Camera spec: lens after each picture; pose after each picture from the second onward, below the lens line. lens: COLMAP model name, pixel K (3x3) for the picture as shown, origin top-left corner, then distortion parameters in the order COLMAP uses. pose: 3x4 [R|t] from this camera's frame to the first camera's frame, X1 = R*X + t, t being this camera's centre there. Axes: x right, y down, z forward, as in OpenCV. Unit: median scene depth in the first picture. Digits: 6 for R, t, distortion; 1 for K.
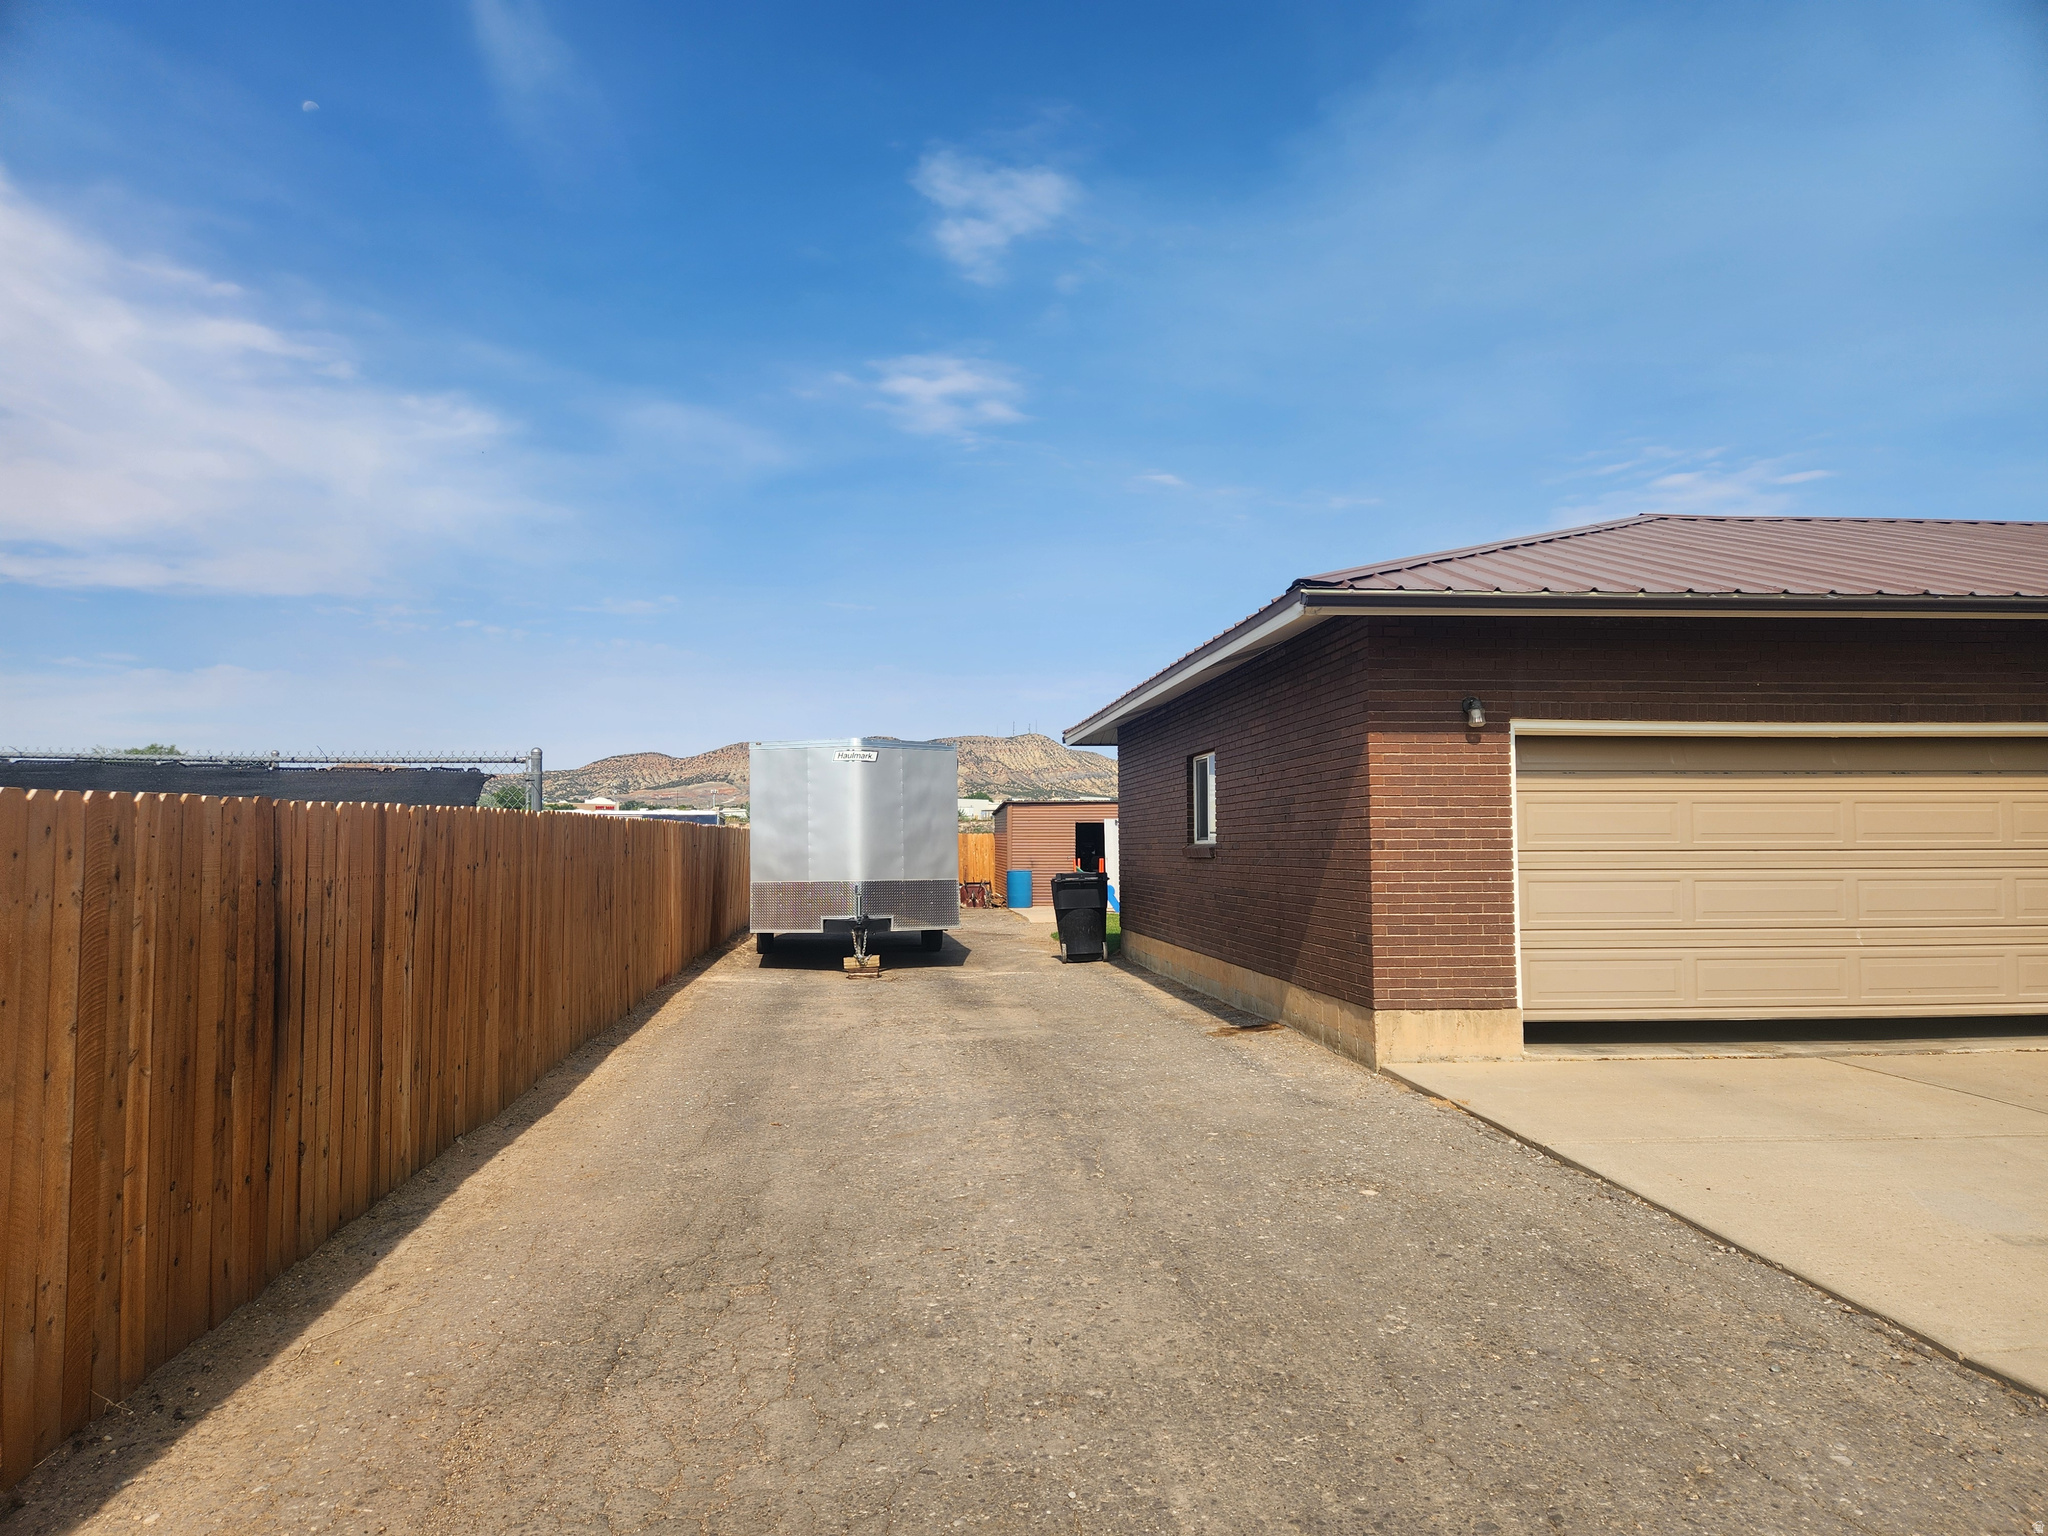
lens RADIAL K [[1351.3, 0, 1024.0], [0, 1351.3, 762.6], [0, 0, 1]] dist [0.036993, -0.018908]
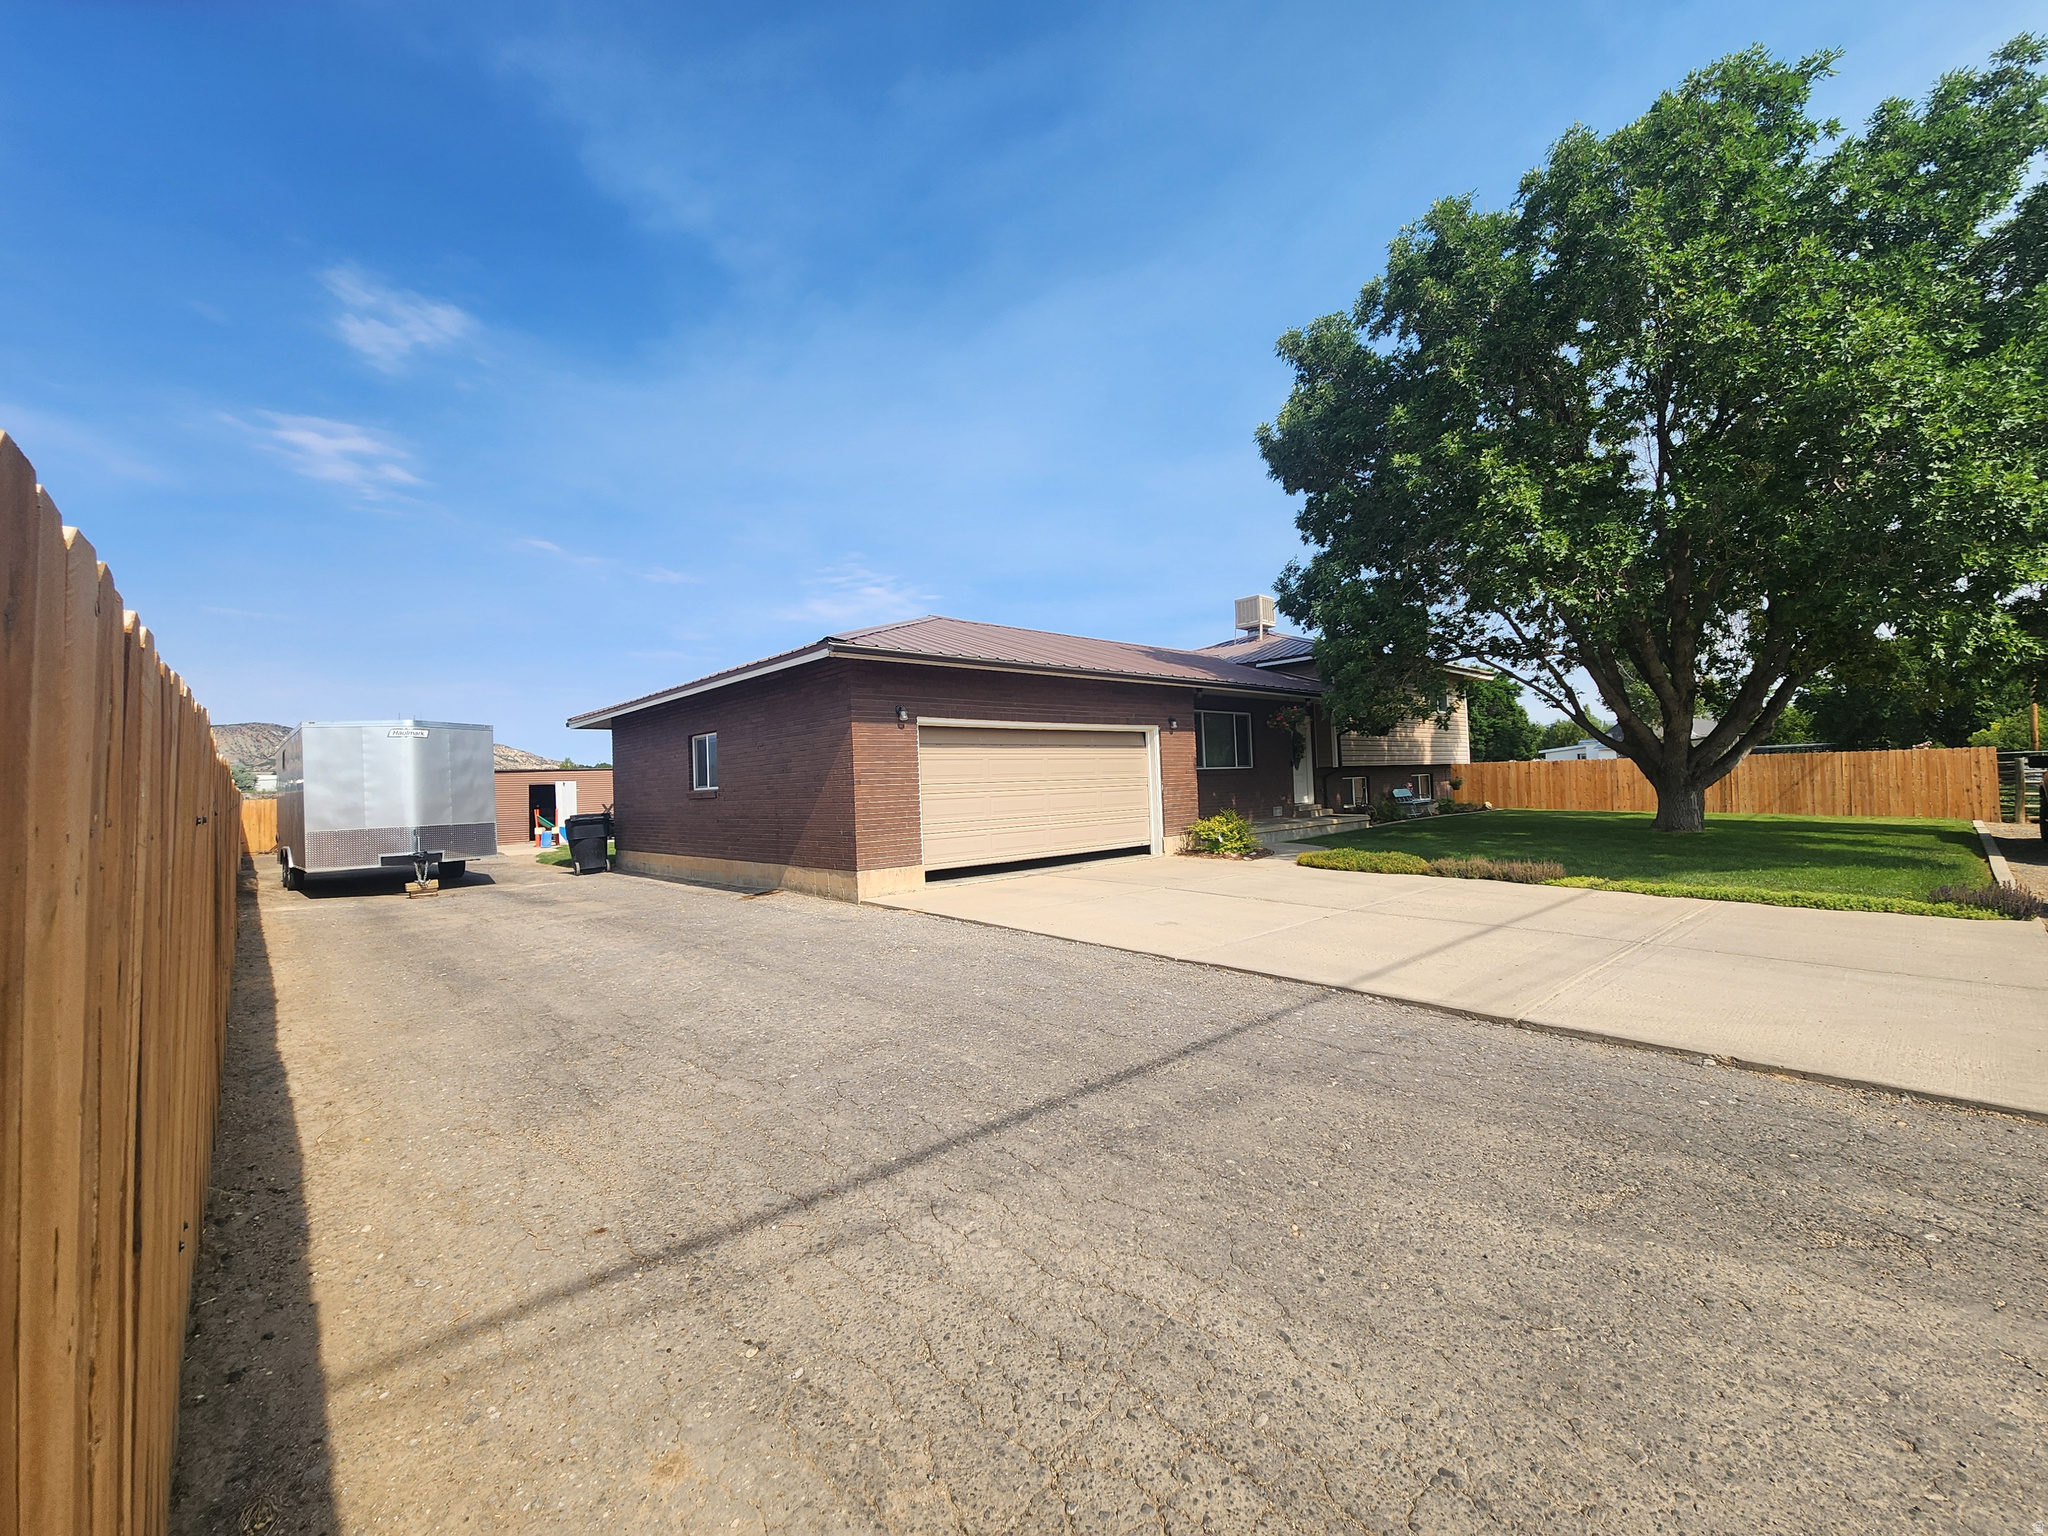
lens RADIAL K [[834.3, 0, 1025.8], [0, 834.3, 764.3], [0, 0, 1]] dist [0.000199, -0.000644]
pose [[0.799900, -0.006115, 0.600103, -0.193572], [-0.005517, 0.999831, 0.017542, 0.011625], [-0.600108, -0.017343, 0.799731, -0.040260]]
